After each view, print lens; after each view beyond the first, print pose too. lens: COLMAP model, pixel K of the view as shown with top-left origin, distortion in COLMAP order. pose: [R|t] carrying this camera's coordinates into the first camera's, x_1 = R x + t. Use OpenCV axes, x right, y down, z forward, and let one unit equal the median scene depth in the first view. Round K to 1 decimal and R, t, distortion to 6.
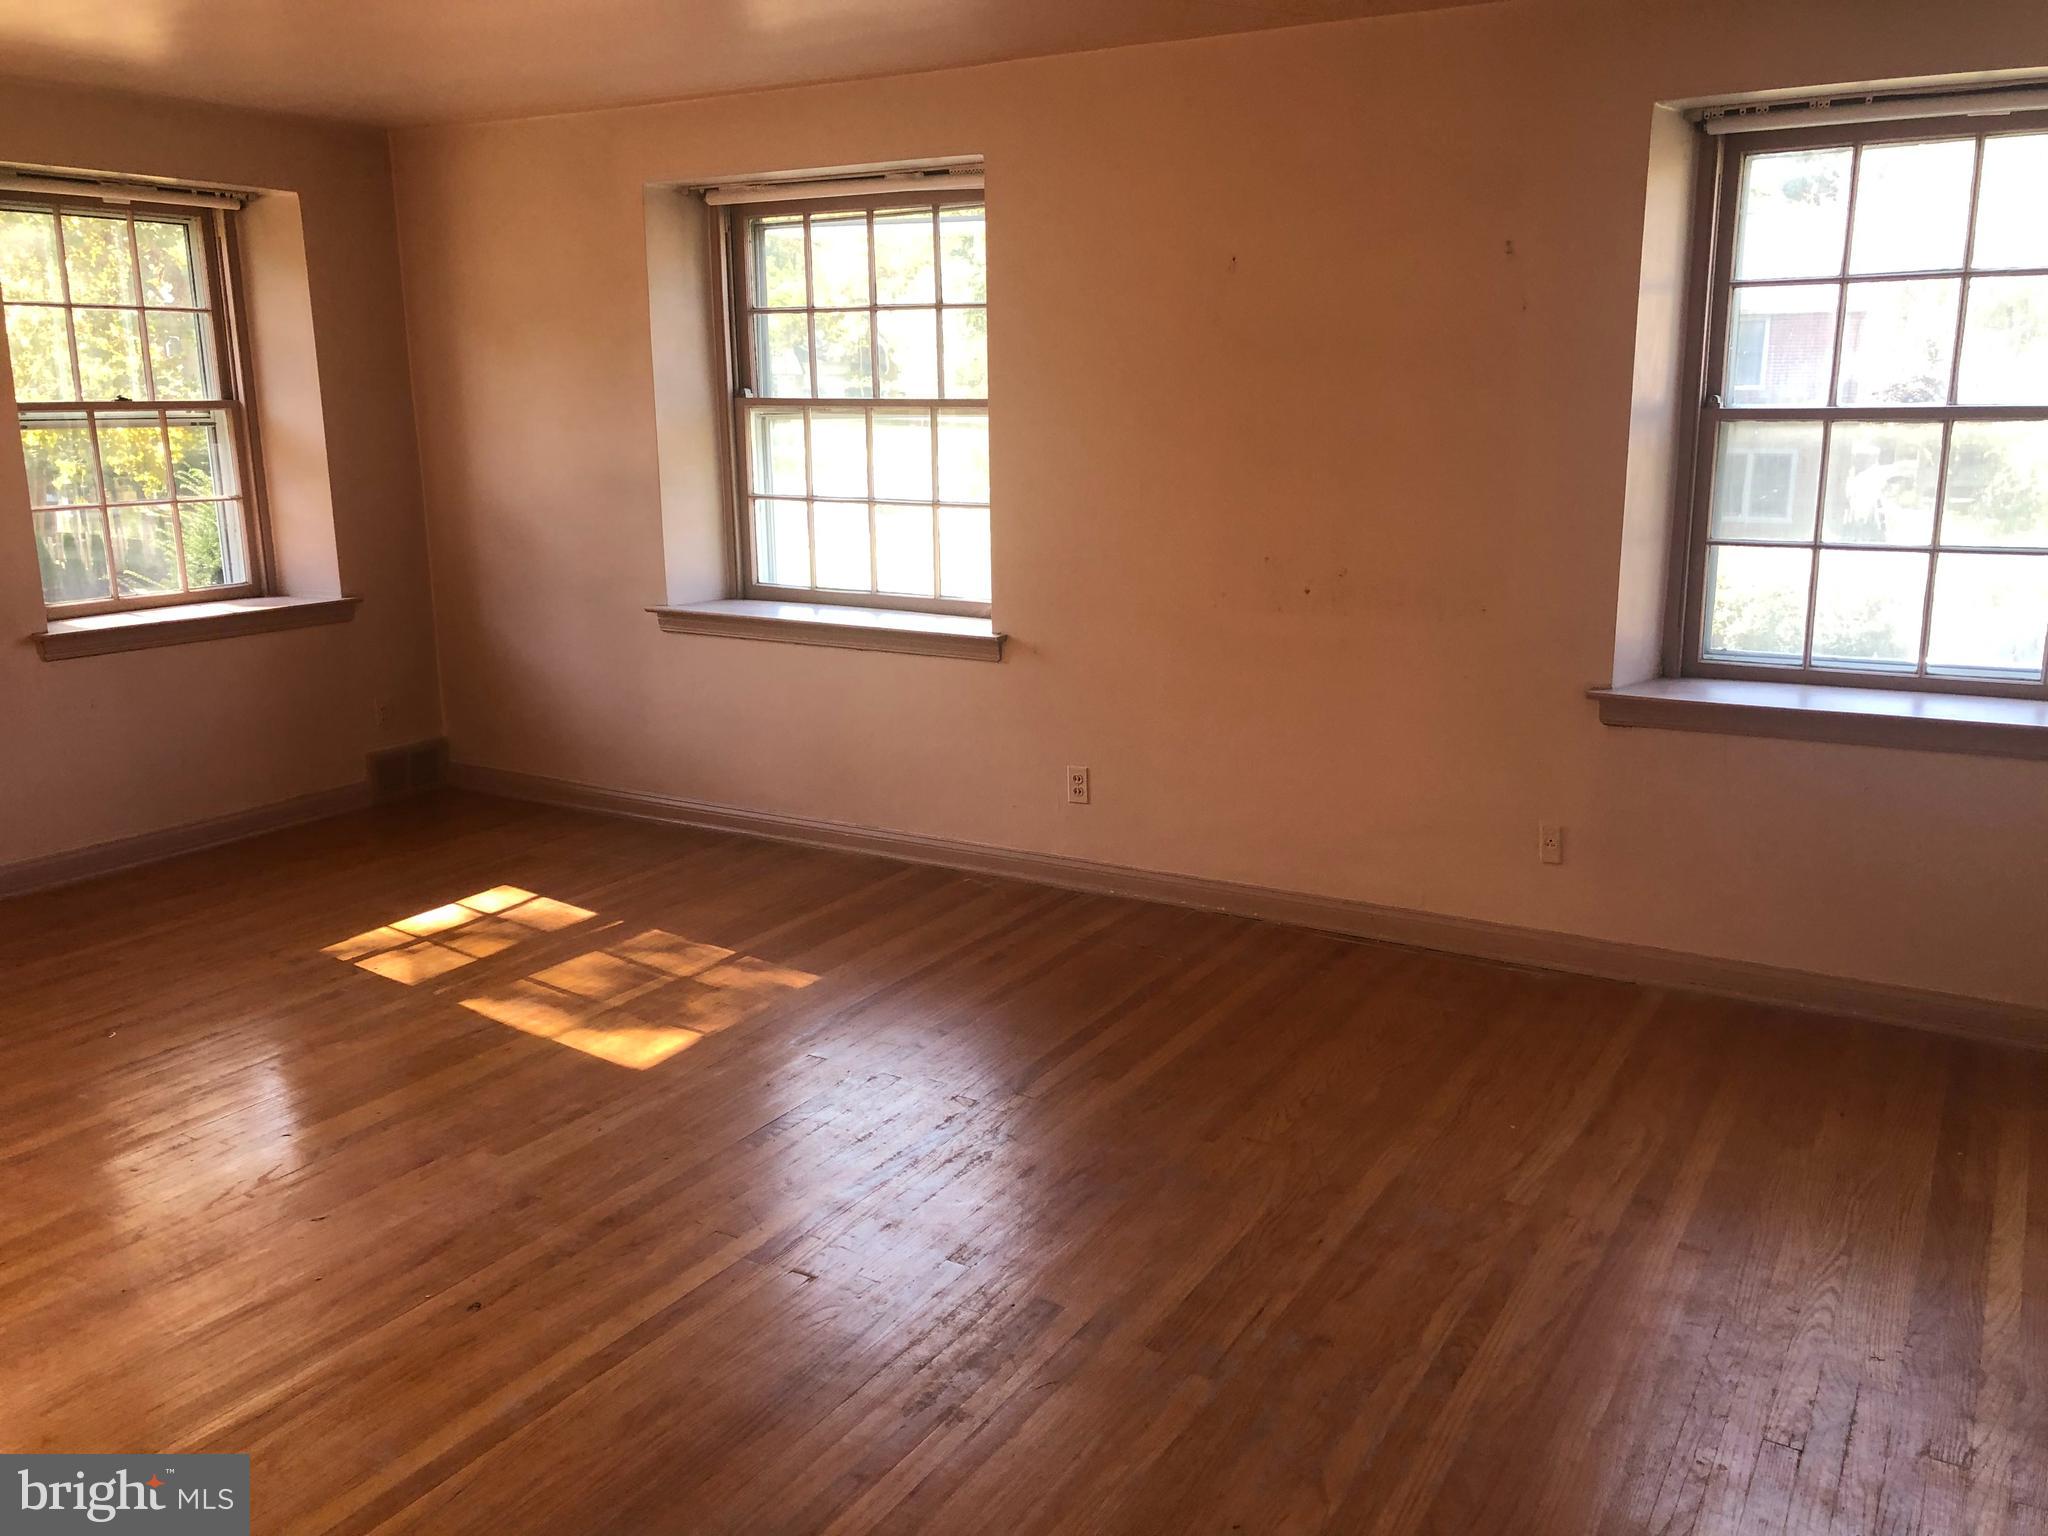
lens RADIAL K [[1654.1, 0, 1024.0], [0, 1654.1, 768.0], [0, 0, 1]] dist [-0.003817, 0.000052]
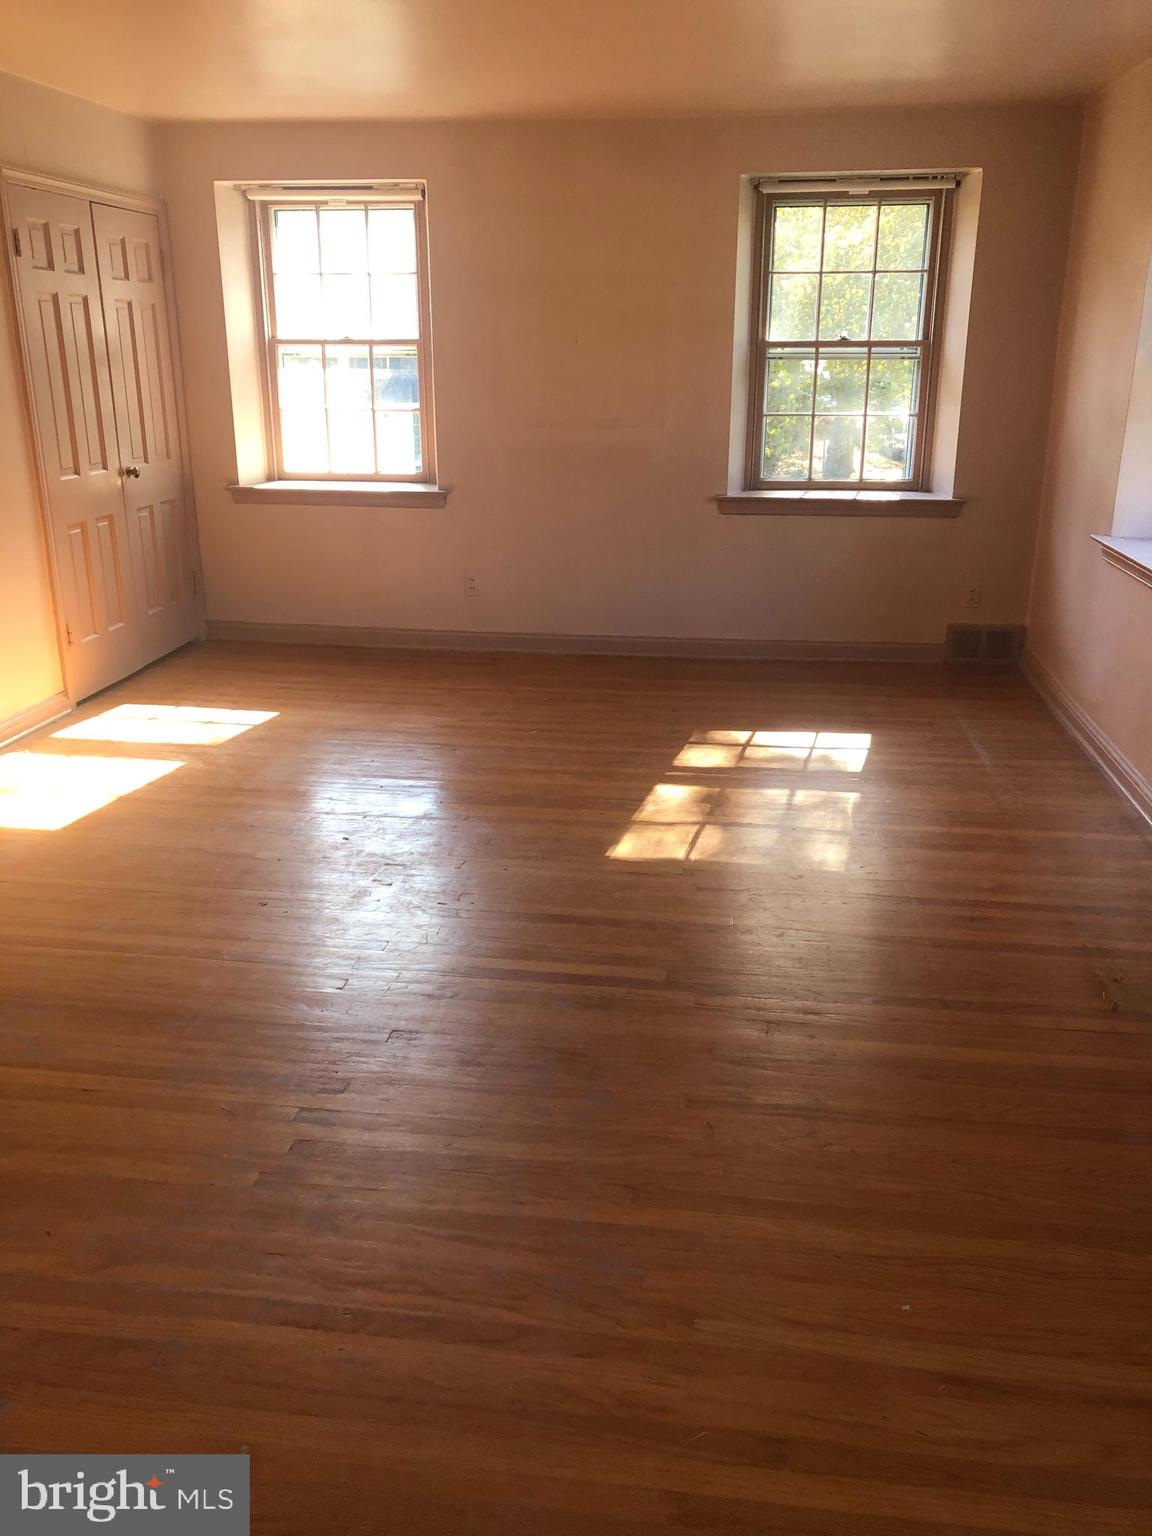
lens RADIAL K [[1258.0, 0, 576.0], [0, 1258.0, 768.0], [0, 0, 1]] dist [0.012174, 0.007887]
pose [[0.386593, 0.303638, -0.870833, 0.435682], [-0.203040, 0.949102, 0.240792, -0.089092], [0.899623, 0.083725, 0.428566, 0.365877]]
